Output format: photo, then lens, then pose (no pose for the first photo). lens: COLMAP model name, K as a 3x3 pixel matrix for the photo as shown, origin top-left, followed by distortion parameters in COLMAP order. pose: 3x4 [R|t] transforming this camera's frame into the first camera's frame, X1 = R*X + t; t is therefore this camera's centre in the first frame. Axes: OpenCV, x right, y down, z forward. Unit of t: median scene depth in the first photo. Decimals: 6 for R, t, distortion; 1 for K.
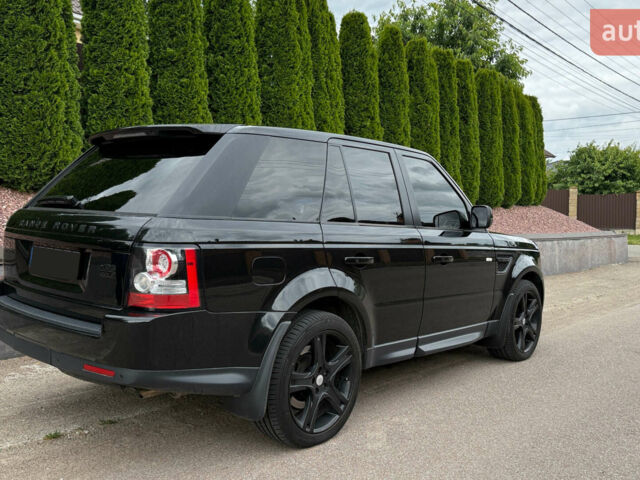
lens RADIAL K [[582.7, 0, 316.7], [0, 582.7, 241.0], [0, 0, 1]] dist [0.168263, -0.346472]
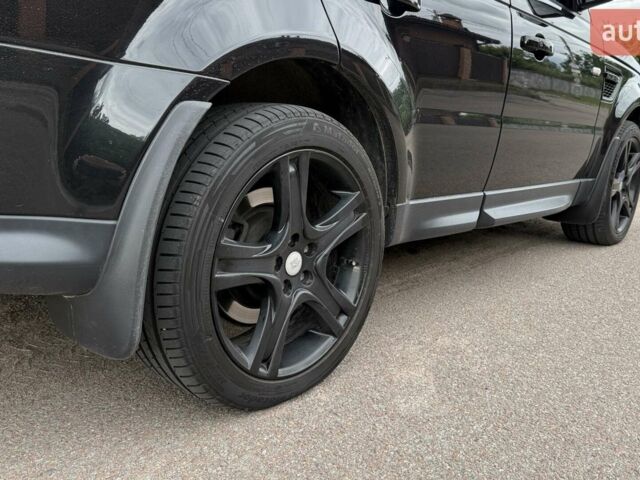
lens RADIAL K [[582.7, 0, 316.7], [0, 582.7, 241.0], [0, 0, 1]] dist [0.168263, -0.346472]
pose [[0.999860, 0.012992, 0.010536, 0.017049], [-0.014591, 0.985417, 0.169529, 0.141531], [-0.008180, -0.169659, 0.985469, 0.553987]]
